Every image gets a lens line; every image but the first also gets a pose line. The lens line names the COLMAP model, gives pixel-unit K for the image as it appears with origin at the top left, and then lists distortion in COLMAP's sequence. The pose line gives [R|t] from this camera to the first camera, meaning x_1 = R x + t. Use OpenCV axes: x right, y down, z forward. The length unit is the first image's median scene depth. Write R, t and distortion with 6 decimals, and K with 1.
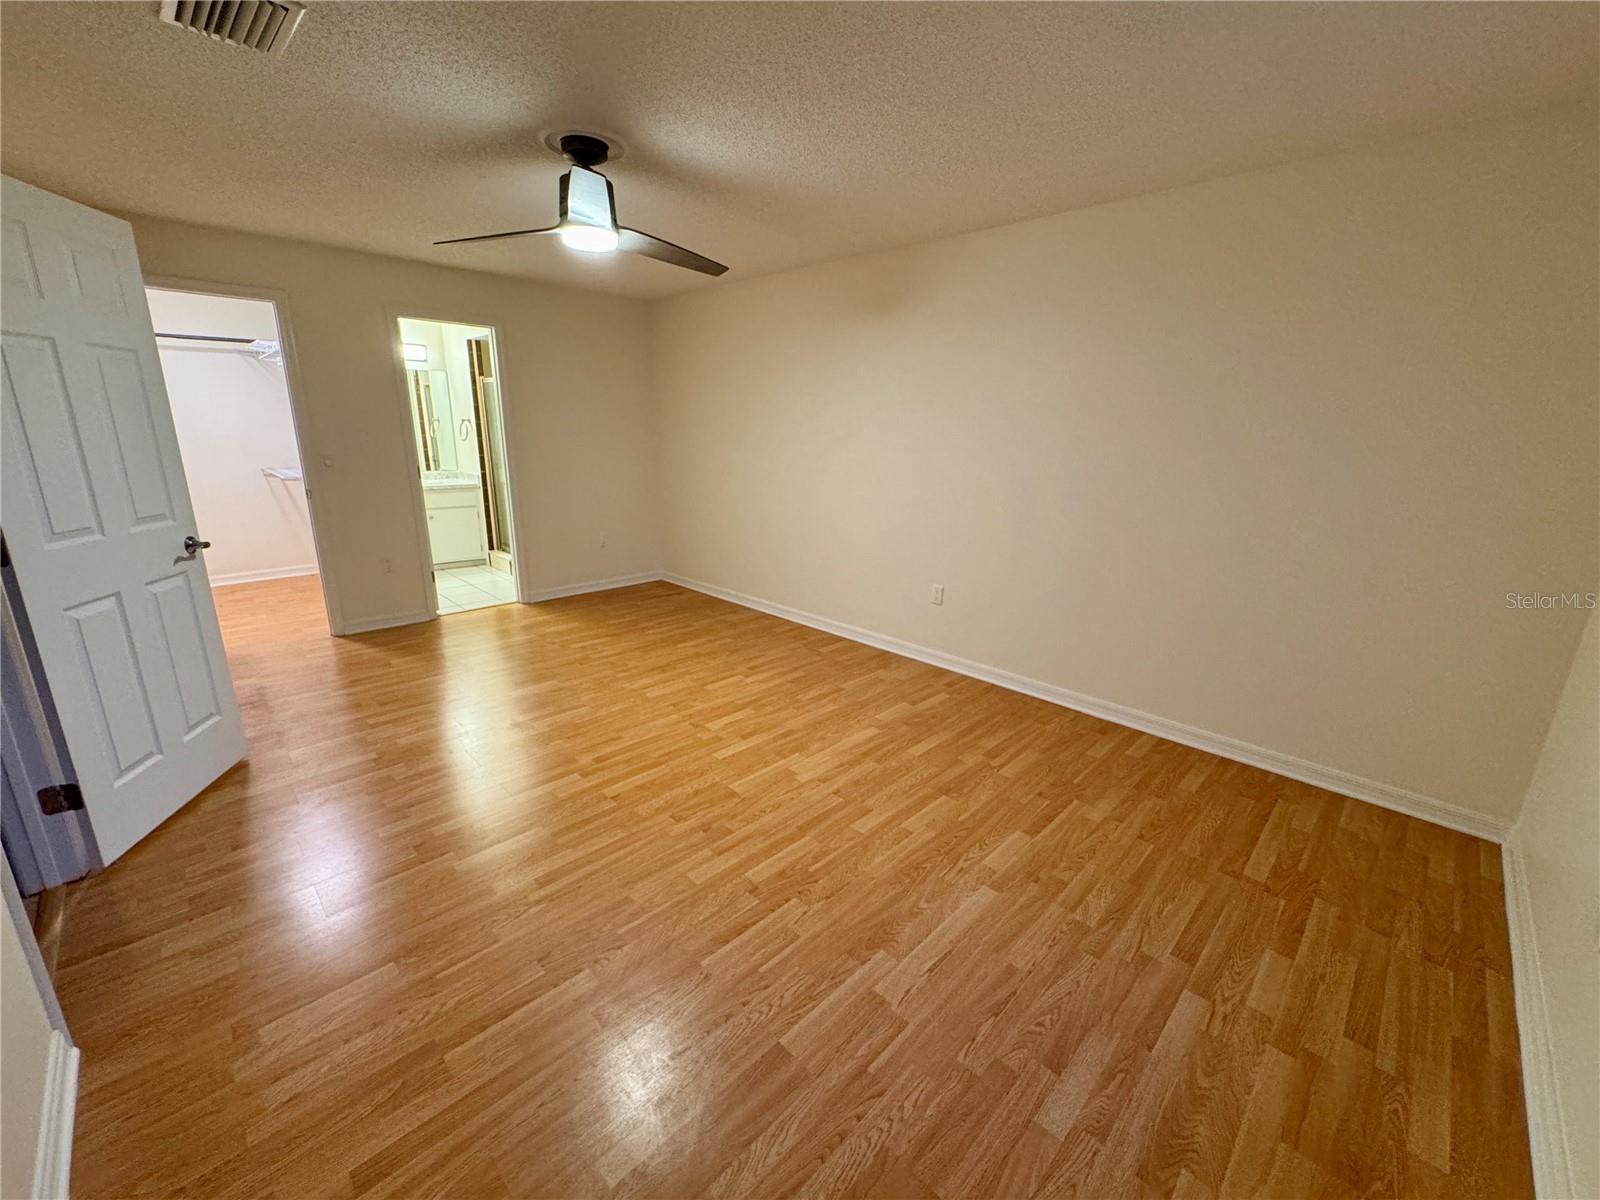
lens RADIAL K [[642.0, 0, 797.3], [0, 642.0, 598.3], [0, 0, 1]] dist [-0.002727, -0.000255]
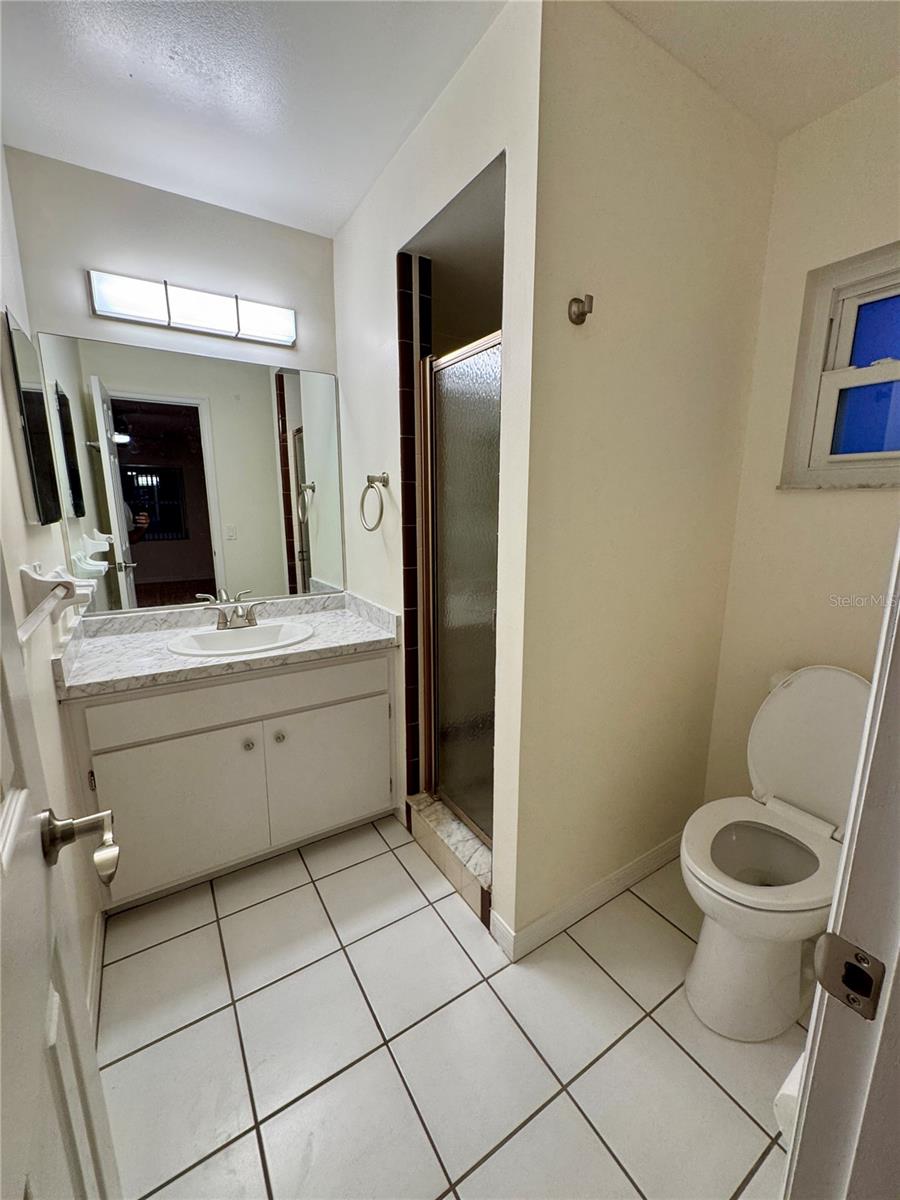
lens RADIAL K [[481.5, 0, 452.2], [0, 481.5, 598.0], [0, 0, 1]] dist [-0.002727, -0.000255]
pose [[0.976046, 0.030942, -0.215353, -0.390887], [-0.043296, 0.997662, -0.052886, -0.185080], [0.213213, 0.060943, 0.975103, 0.700213]]
